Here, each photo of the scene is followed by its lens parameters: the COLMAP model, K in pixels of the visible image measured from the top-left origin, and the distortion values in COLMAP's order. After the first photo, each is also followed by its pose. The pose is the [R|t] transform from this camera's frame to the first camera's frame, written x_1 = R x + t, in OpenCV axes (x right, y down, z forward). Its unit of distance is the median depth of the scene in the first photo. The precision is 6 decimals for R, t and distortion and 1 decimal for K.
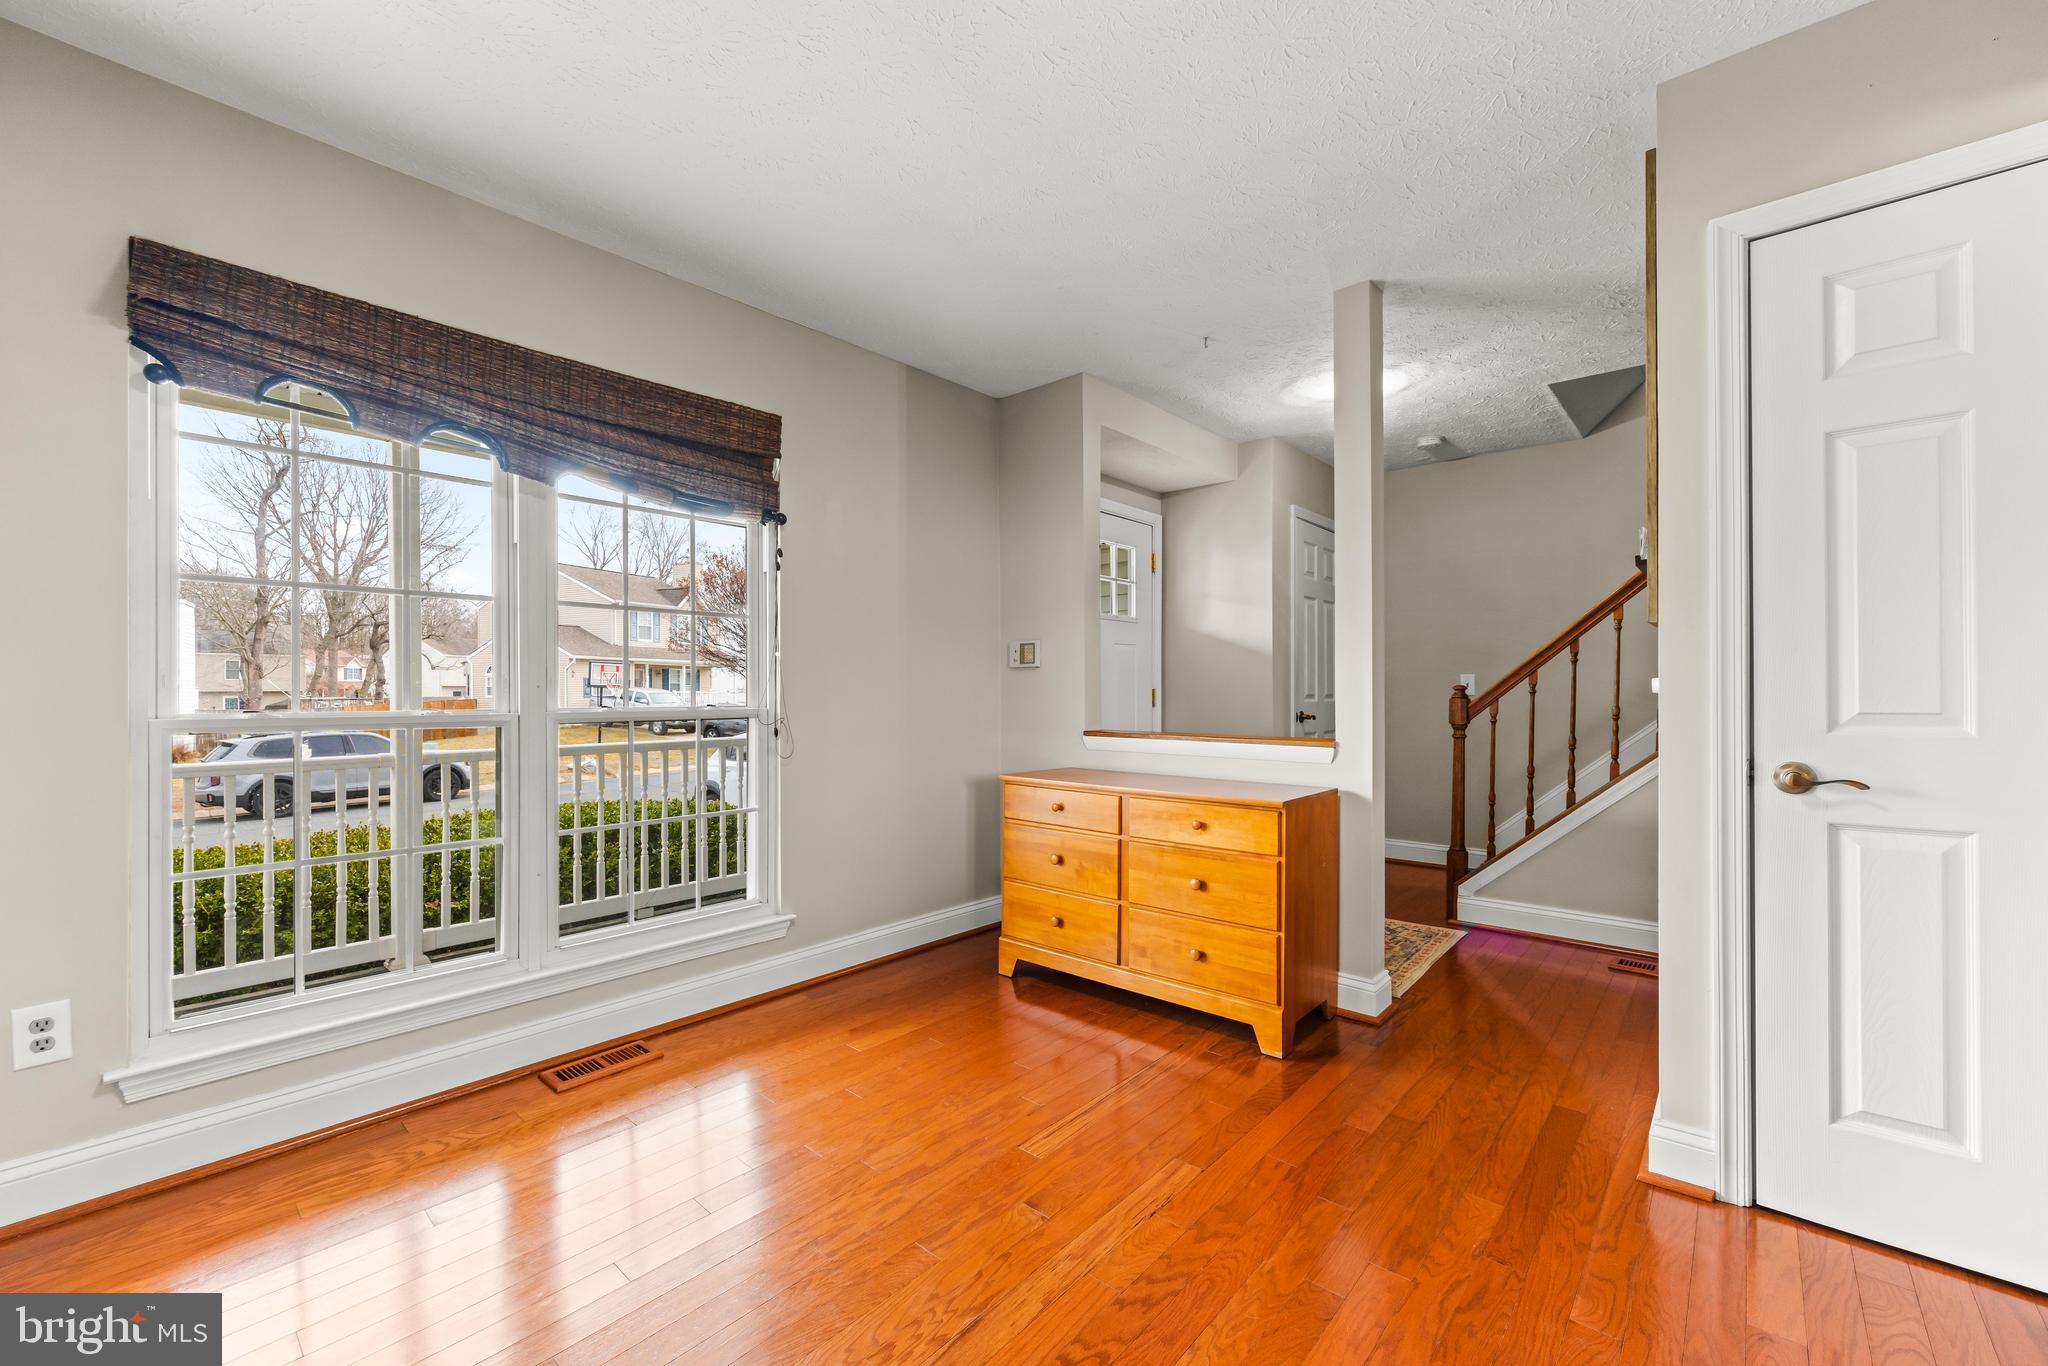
lens RADIAL K [[820.1, 0, 1032.6], [0, 820.1, 693.6], [0, 0, 1]] dist [-0.001848, -0.000367]
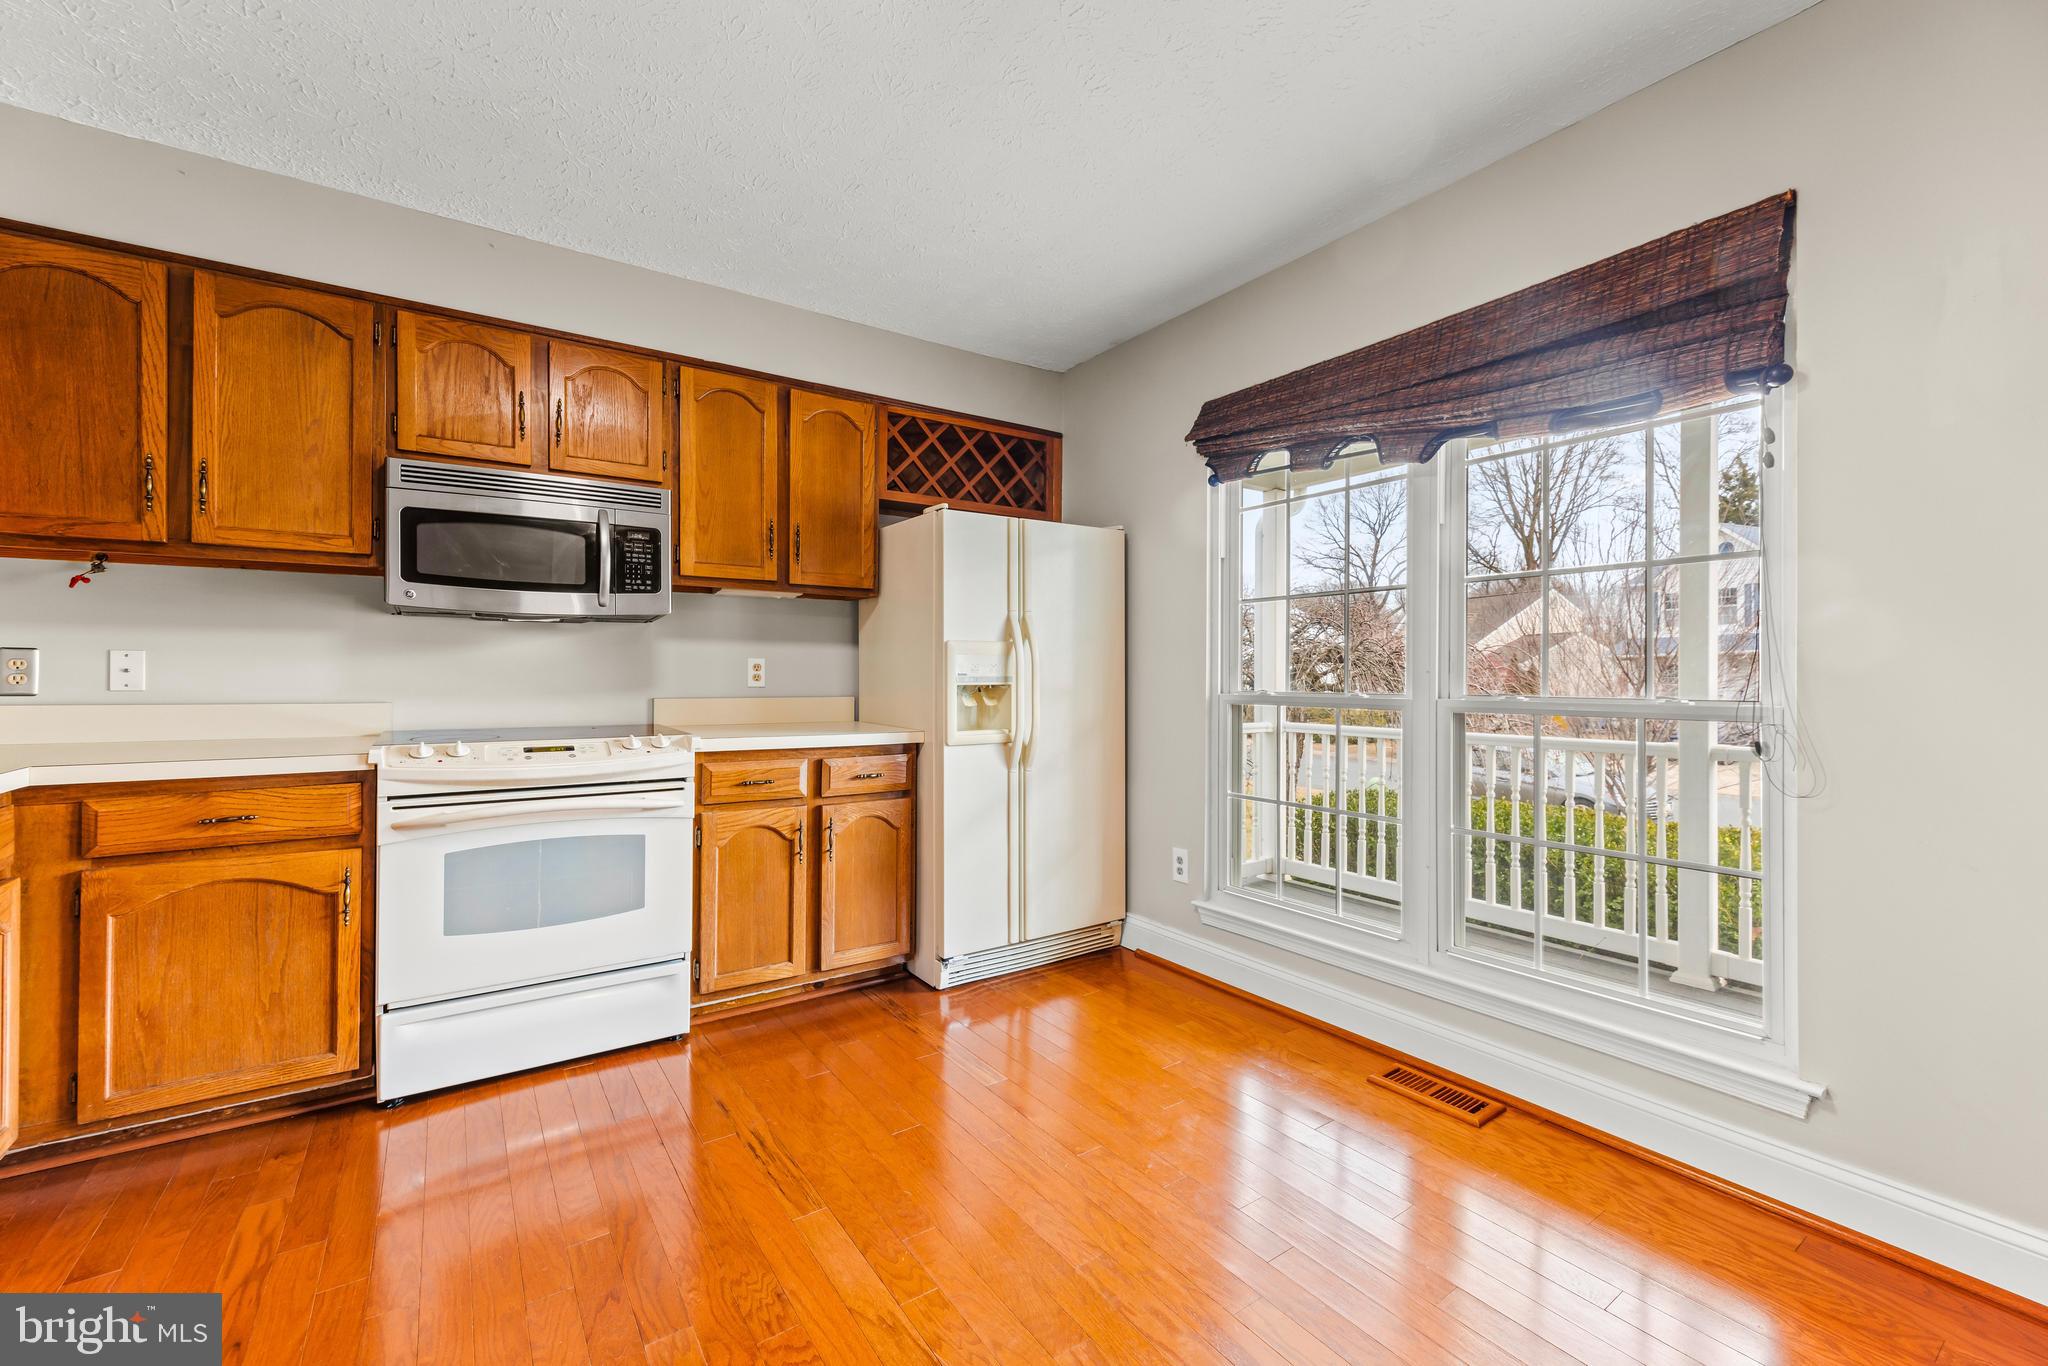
lens RADIAL K [[820.1, 0, 1028.1], [0, 820.1, 680.1], [0, 0, 1]] dist [-0.001848, -0.000367]
pose [[-0.235988, 0.007631, -0.971726, 0.427597], [-0.001274, 0.999966, 0.008162, -0.006817], [0.971755, 0.003164, -0.235971, 0.734046]]
